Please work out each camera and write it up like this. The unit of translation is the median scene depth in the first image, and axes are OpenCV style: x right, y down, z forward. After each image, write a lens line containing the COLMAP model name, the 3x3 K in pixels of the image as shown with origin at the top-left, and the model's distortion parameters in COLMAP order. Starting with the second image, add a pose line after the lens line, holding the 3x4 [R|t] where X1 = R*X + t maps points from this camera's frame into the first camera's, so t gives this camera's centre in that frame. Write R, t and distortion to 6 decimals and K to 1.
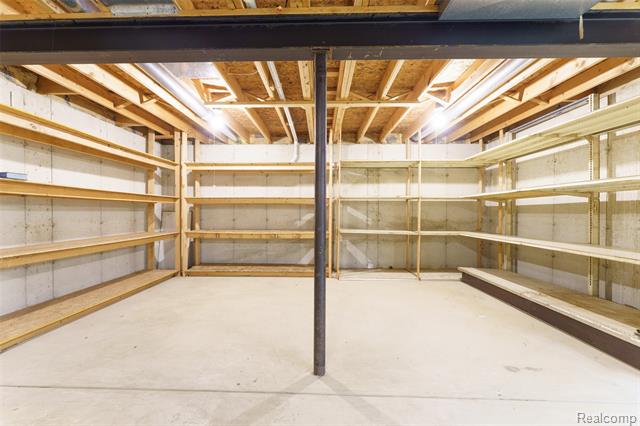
lens RADIAL K [[257.2, 0, 313.9], [0, 257.2, 212.4], [0, 0, 1]] dist [0.001103, -0.000407]
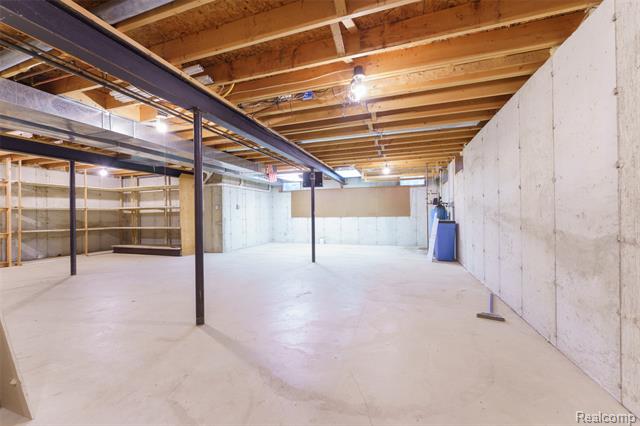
lens RADIAL K [[257.2, 0, 318.2], [0, 257.2, 216.3], [0, 0, 1]] dist [0.001103, -0.000407]
pose [[0.295047, -0.012735, 0.955398, -0.705577], [0.018468, 0.999800, 0.007624, 0.009332], [-0.955304, 0.015395, 0.295223, -0.900514]]
